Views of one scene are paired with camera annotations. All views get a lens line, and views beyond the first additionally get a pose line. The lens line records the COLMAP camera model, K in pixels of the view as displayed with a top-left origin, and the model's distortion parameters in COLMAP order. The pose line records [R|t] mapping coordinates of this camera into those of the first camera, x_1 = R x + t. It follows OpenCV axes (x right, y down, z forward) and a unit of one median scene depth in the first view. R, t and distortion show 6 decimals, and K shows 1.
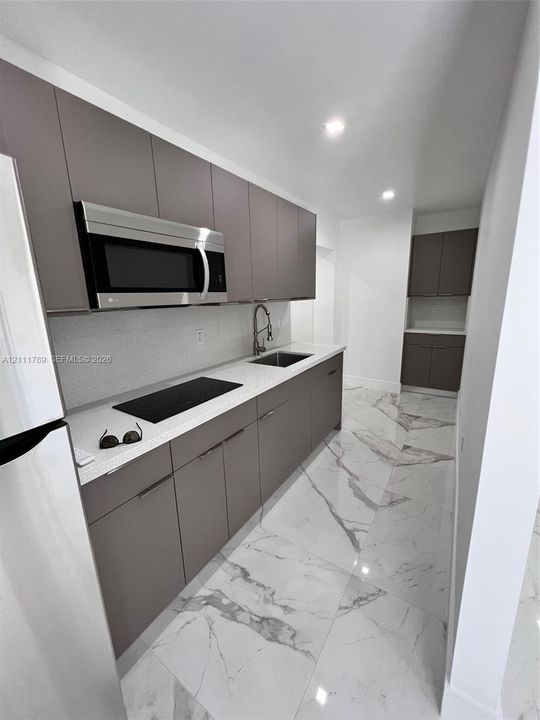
lens RADIAL K [[285.5, 0, 271.0], [0, 285.5, 359.5], [0, 0, 1]] dist [-0.001344, -0.000098]
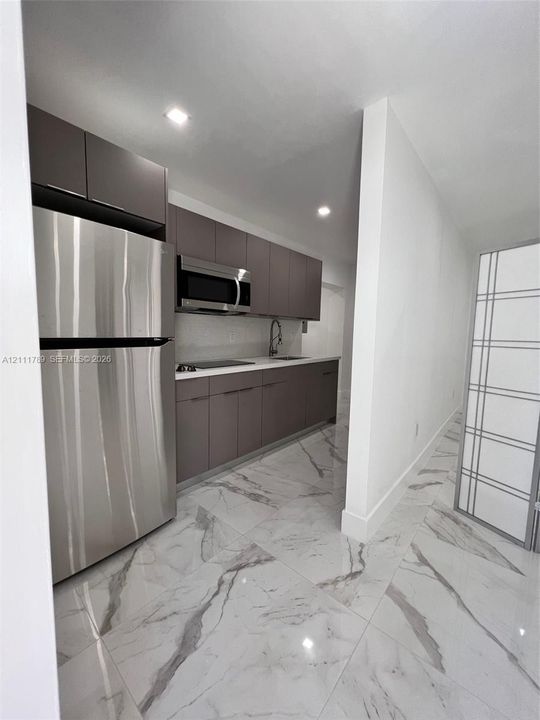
lens RADIAL K [[285.5, 0, 269.9], [0, 285.5, 359.6], [0, 0, 1]] dist [-0.001344, -0.000098]
pose [[0.989455, 0.060407, -0.131641, 0.195082], [-0.076423, 0.989801, -0.120222, 0.260116], [0.123036, 0.129015, 0.983980, -0.566988]]
